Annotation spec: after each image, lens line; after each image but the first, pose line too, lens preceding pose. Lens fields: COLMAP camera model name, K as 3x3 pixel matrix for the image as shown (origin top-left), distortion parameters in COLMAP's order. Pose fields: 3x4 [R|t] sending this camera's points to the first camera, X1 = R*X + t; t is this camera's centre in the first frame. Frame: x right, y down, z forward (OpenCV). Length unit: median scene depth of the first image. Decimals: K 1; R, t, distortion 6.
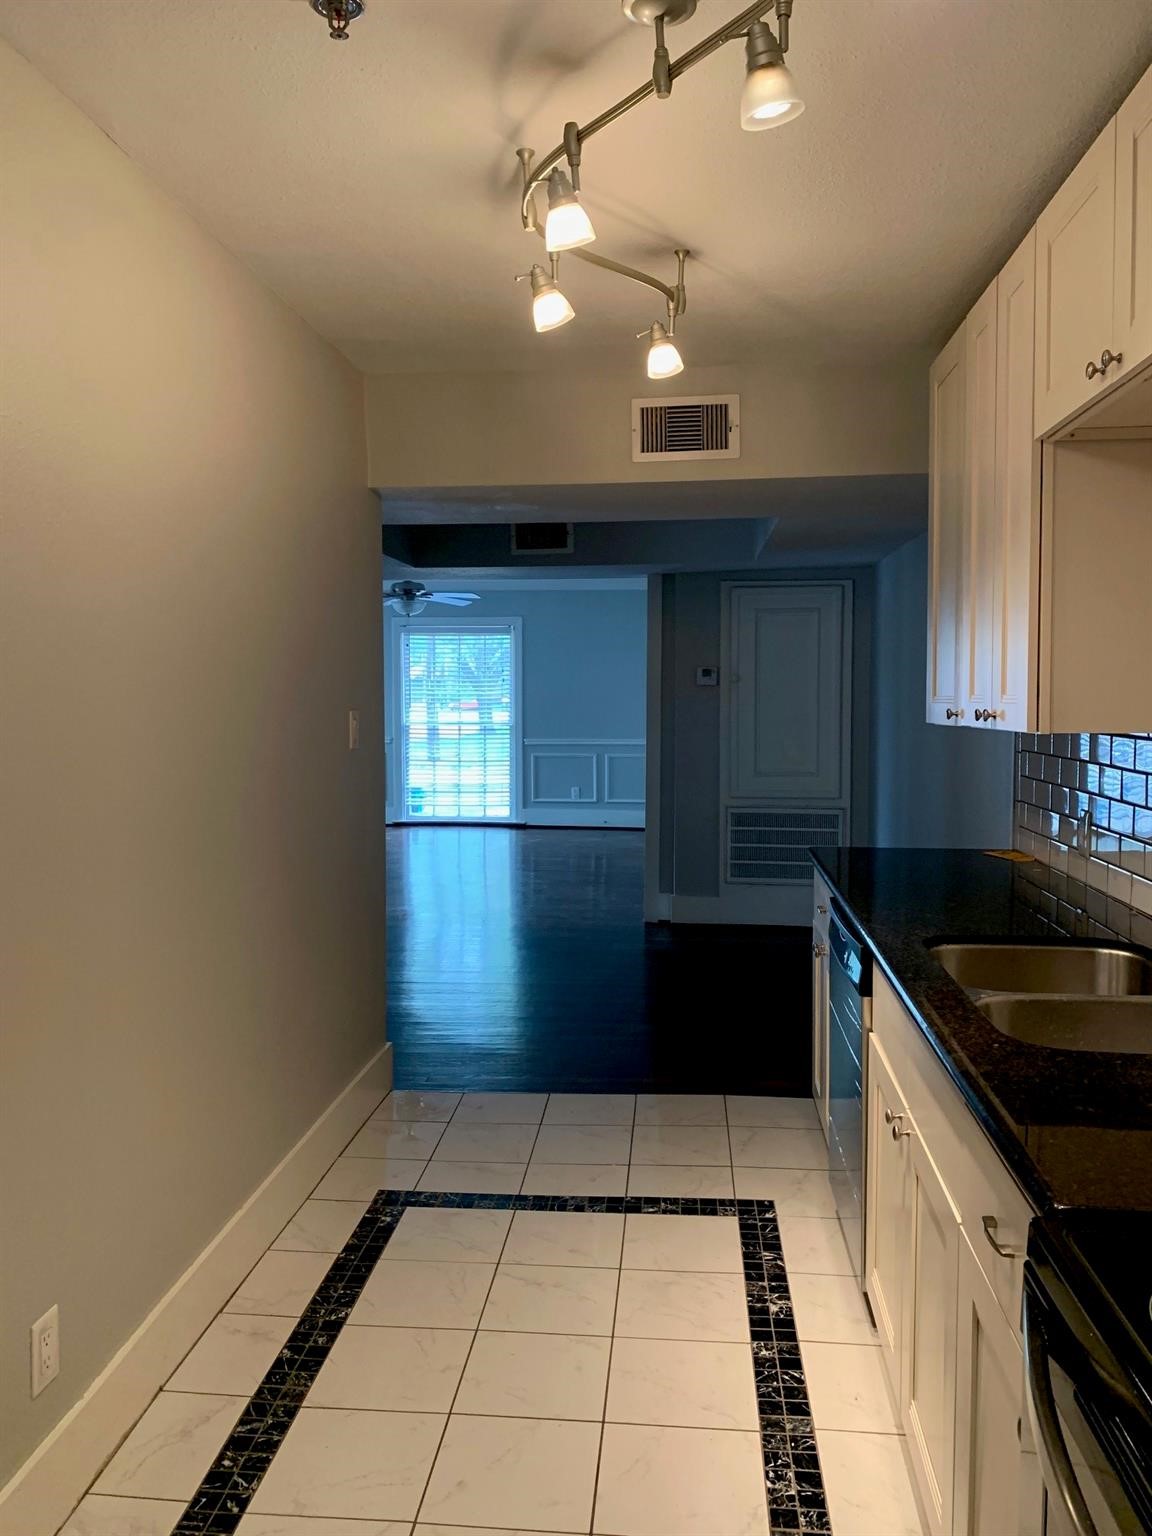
lens RADIAL K [[1158.0, 0, 576.0], [0, 1158.0, 768.0], [0, 0, 1]] dist [0.009122, -0.003189]
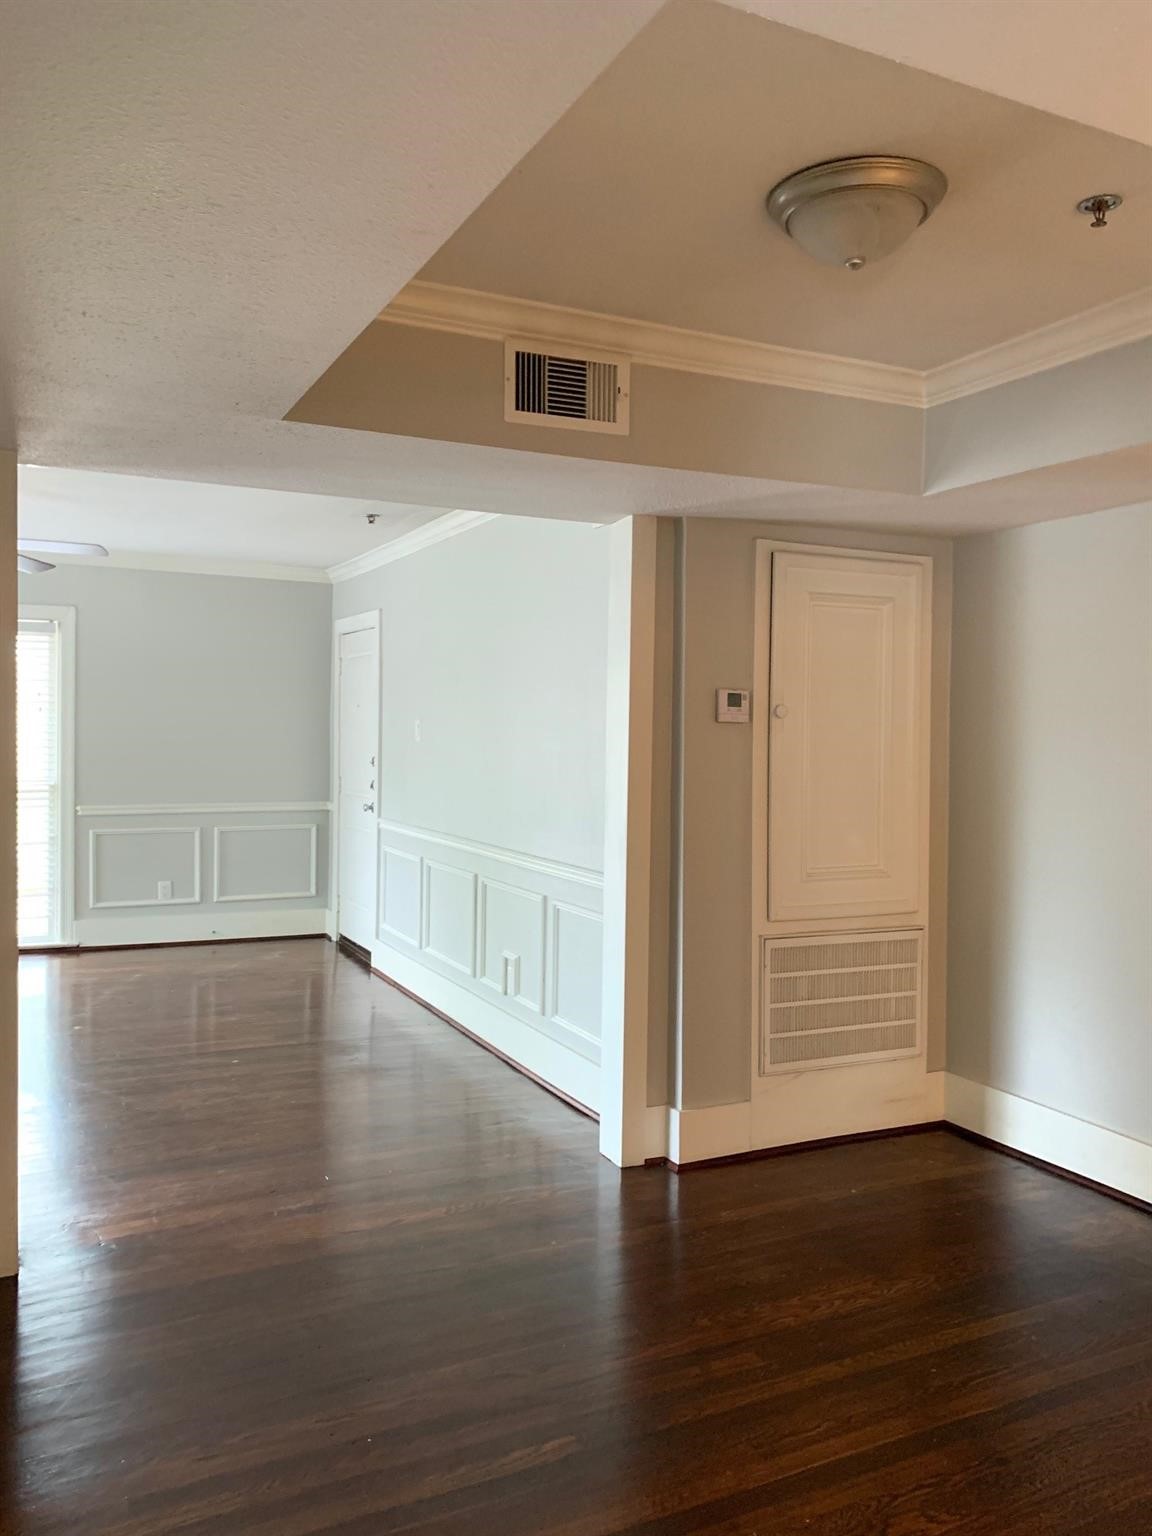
lens RADIAL K [[1172.5, 0, 577.5], [0, 1172.5, 753.3], [0, 0, 1]] dist [0.028405, -0.009544]
pose [[0.854143, 0.003350, 0.520028, -0.243053], [0.022812, 0.998775, -0.043902, -0.033413], [-0.519538, 0.049361, 0.853020, 0.556776]]
